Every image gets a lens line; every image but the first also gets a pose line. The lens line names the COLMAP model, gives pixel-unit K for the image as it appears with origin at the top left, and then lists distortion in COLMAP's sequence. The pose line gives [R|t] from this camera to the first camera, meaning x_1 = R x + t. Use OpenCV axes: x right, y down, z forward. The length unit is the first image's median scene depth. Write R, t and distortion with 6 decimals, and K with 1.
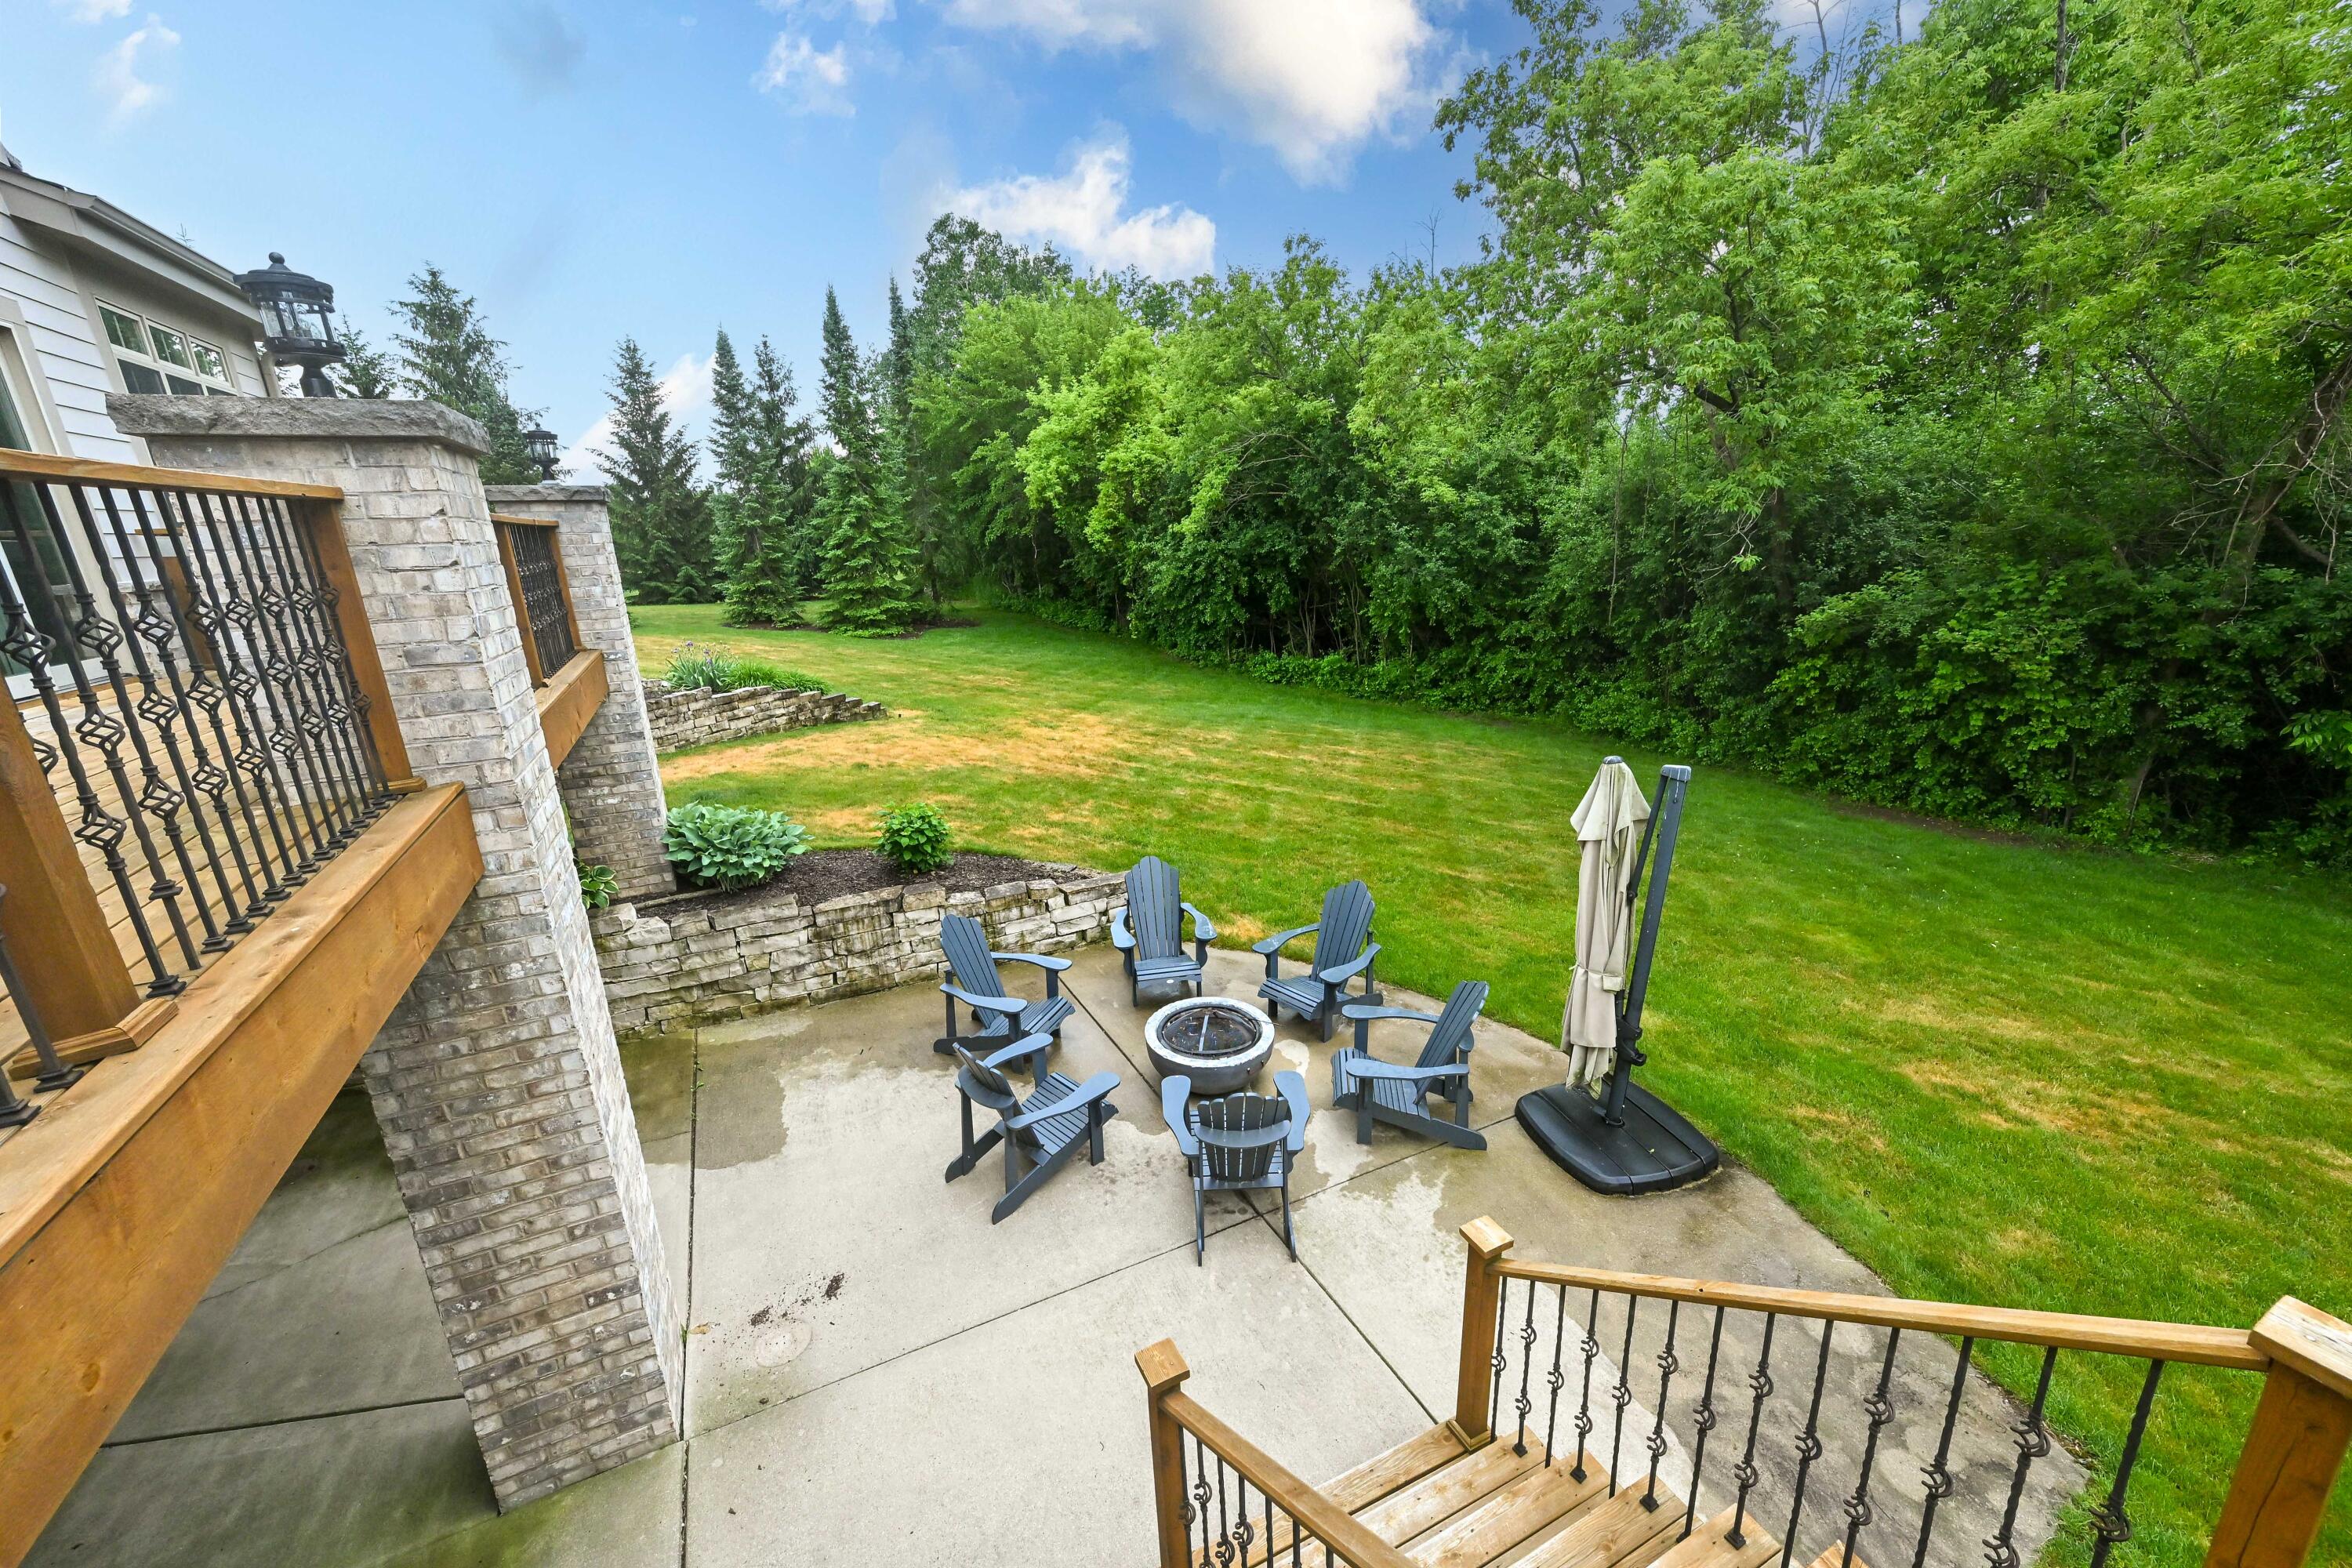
lens RADIAL K [[902.8, 0, 1176.0], [0, 902.8, 784.0], [0, 0, 1]] dist [0.012147, -0.000119]
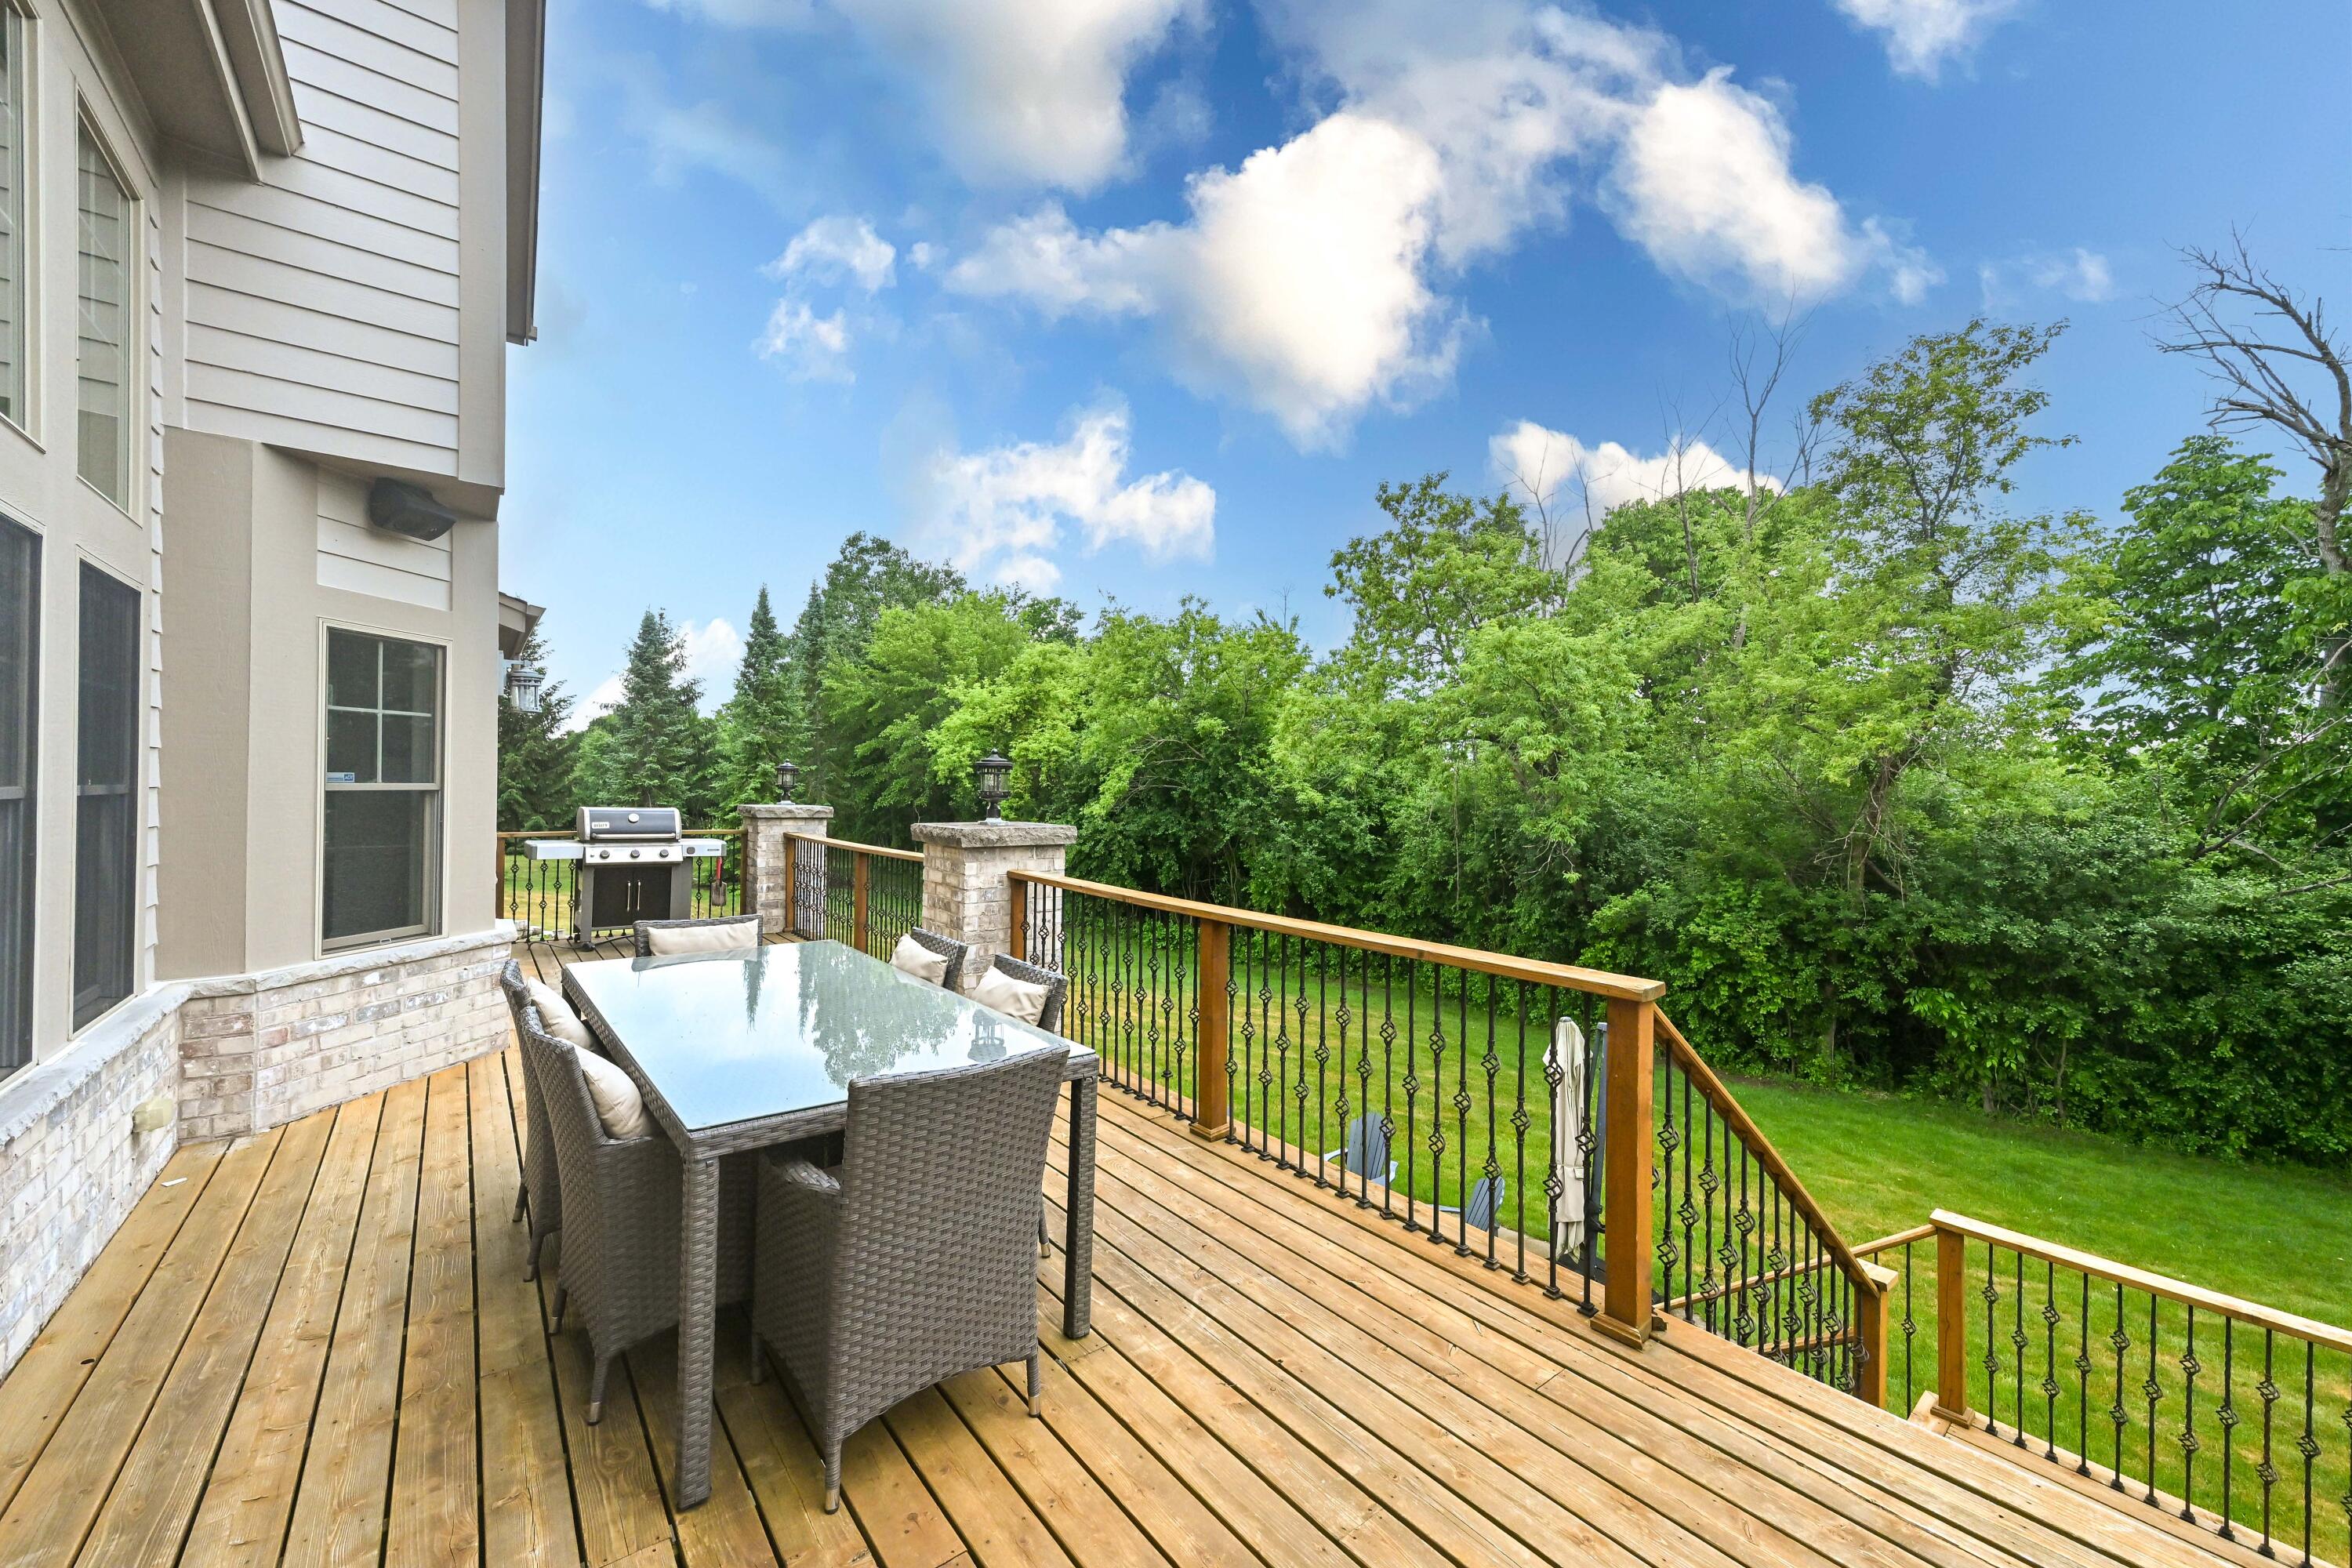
lens RADIAL K [[899.2, 0, 1176.0], [0, 899.2, 784.0], [0, 0, 1]] dist [0.006115, -0.000199]
pose [[0.978348, 0.051580, 0.200435, -0.142377], [0.006576, 0.960211, -0.279200, 0.002244], [-0.206861, 0.274473, 0.939081, -0.123317]]
